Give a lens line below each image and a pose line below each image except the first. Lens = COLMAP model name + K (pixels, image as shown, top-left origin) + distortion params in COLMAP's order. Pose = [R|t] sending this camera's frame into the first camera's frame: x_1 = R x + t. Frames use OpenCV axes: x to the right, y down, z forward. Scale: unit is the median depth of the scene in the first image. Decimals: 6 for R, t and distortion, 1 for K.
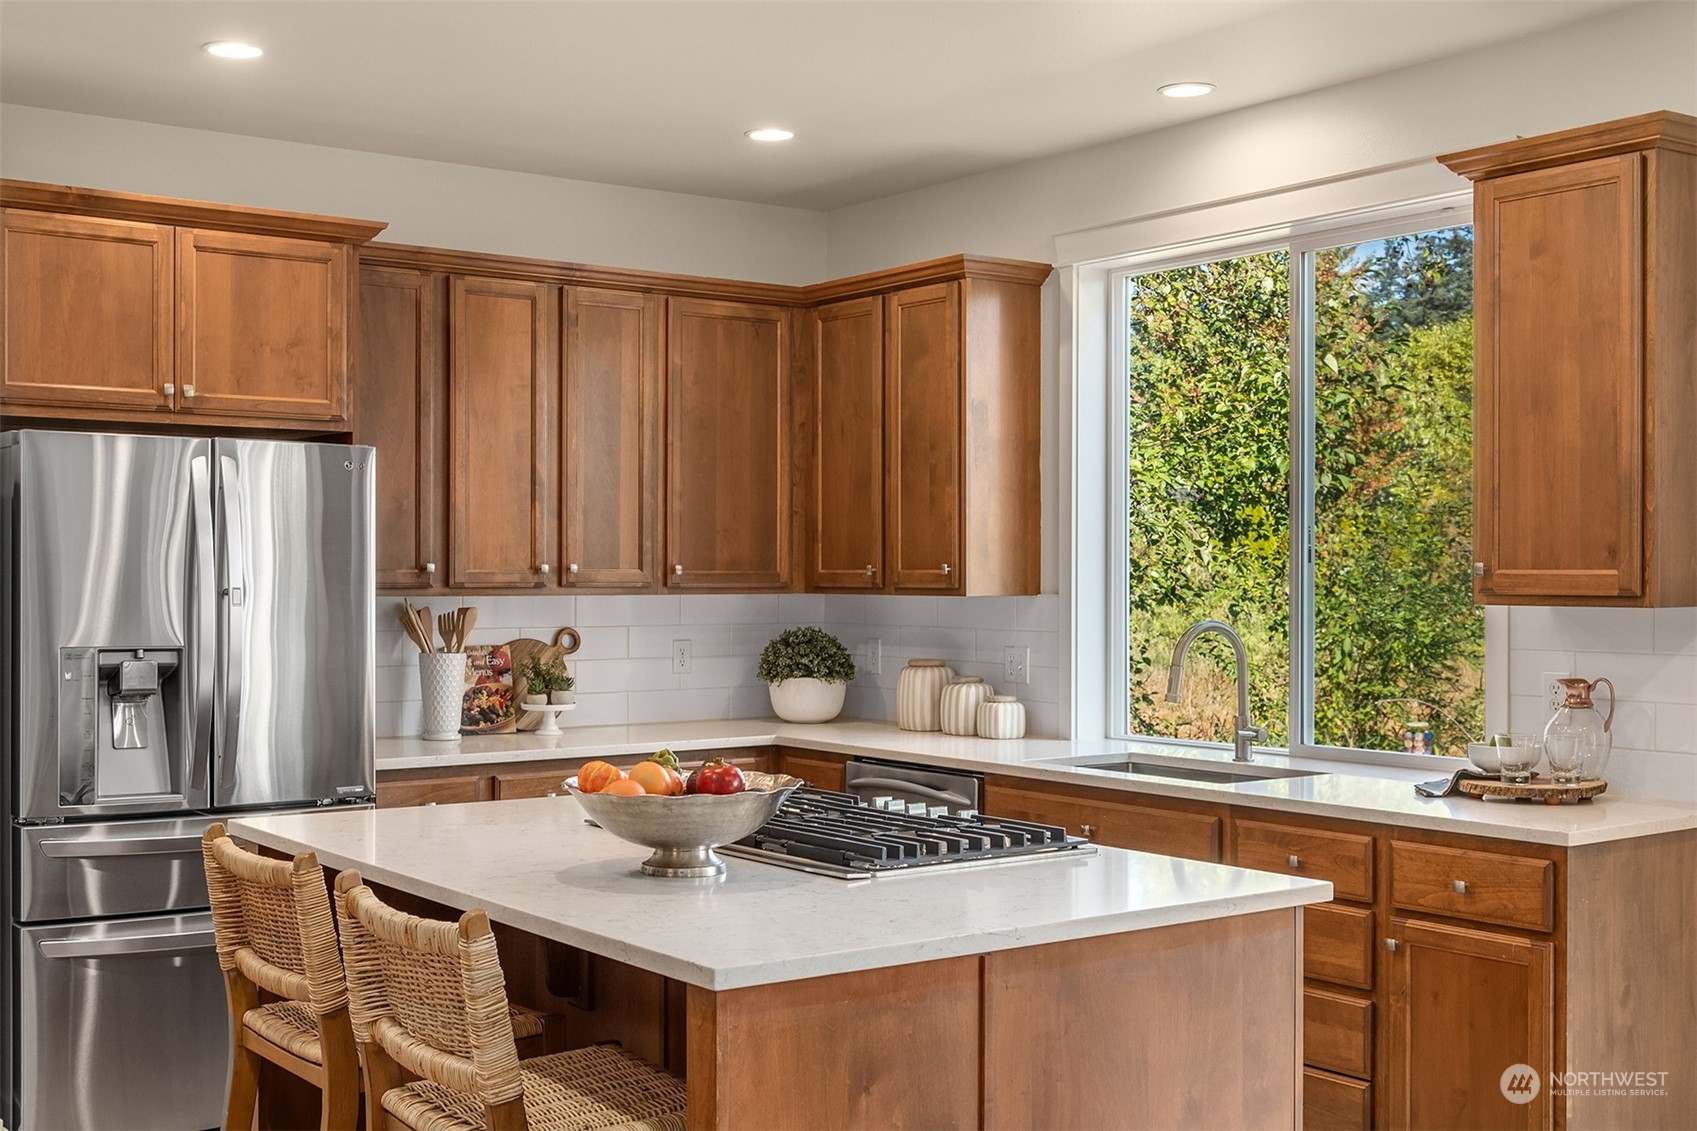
lens RADIAL K [[1988.3, 0, 848.7], [0, 1988.3, 567.2], [0, 0, 1]] dist [-0.021648, 0.000000]
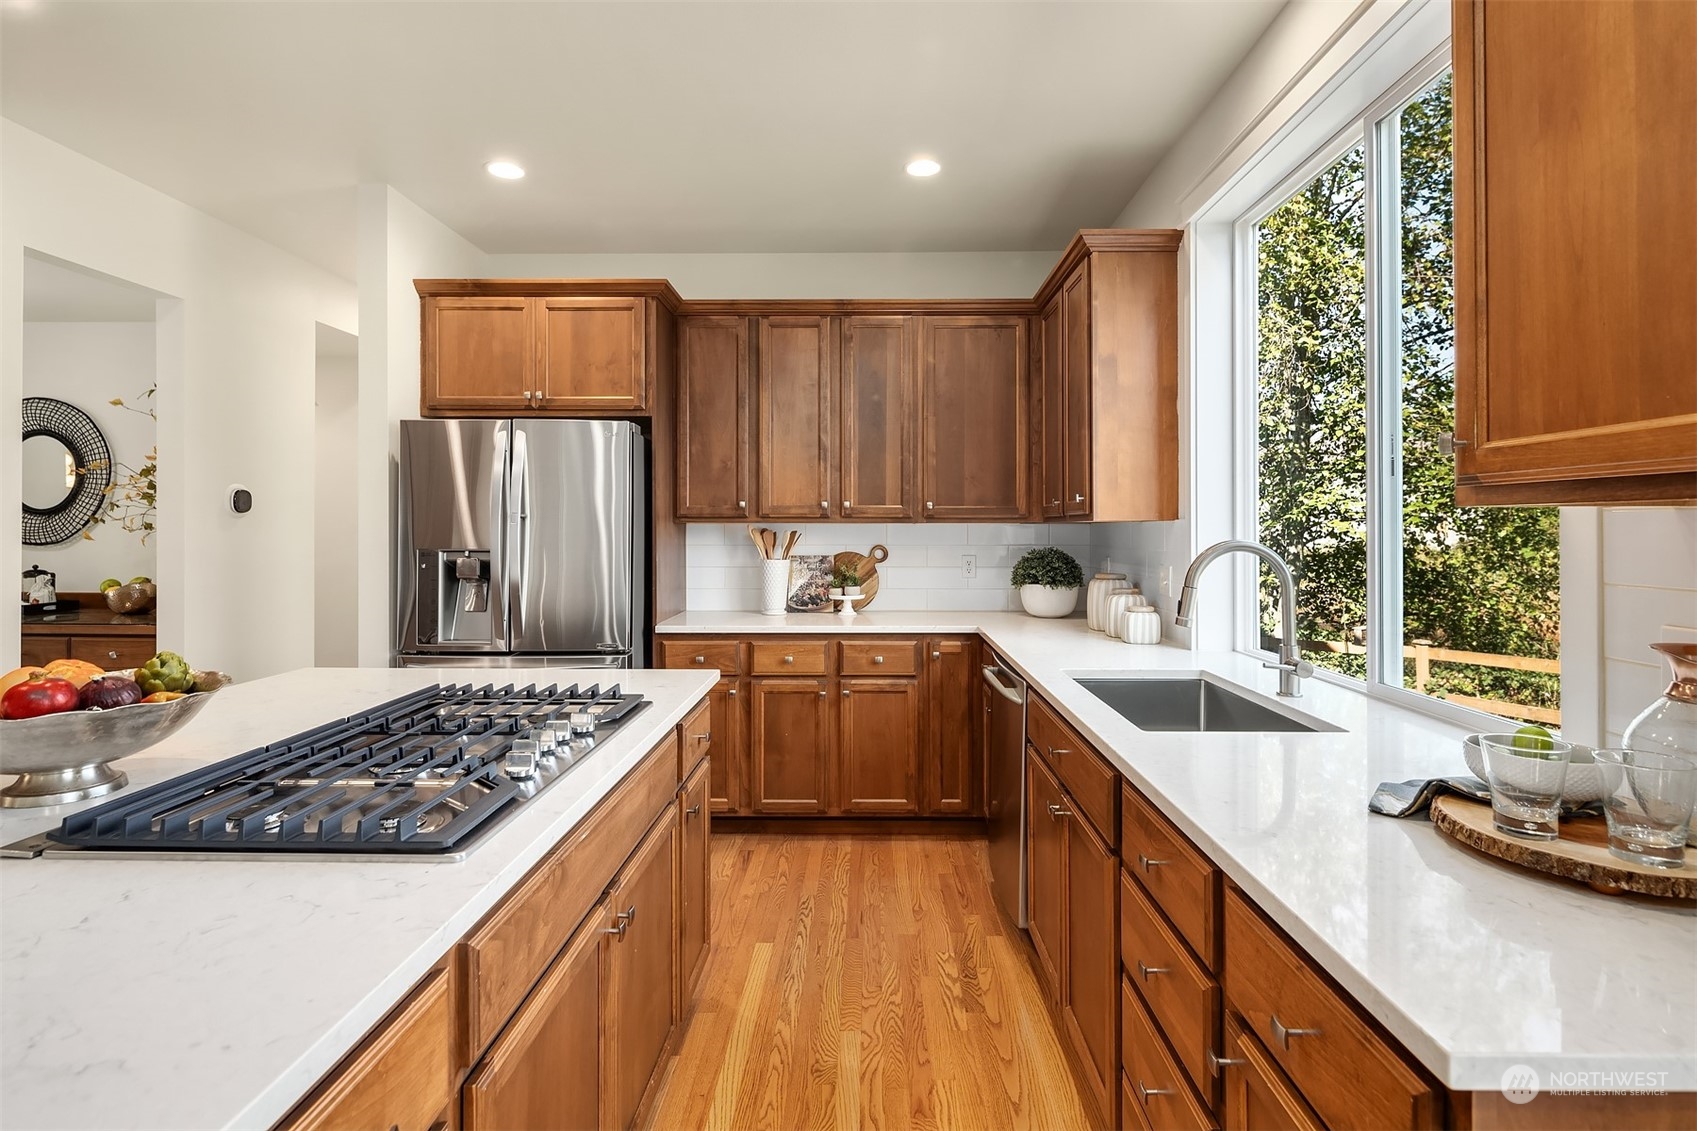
lens RADIAL K [[819.0, 0, 853.2], [0, 819.0, 524.2], [0, 0, 1]] dist [-0.001851, -0.000553]
pose [[0.793203, -0.005217, -0.608935, 0.241897], [0.002509, 0.999983, -0.005300, 0.018816], [0.608952, 0.002676, 0.793203, 0.523090]]
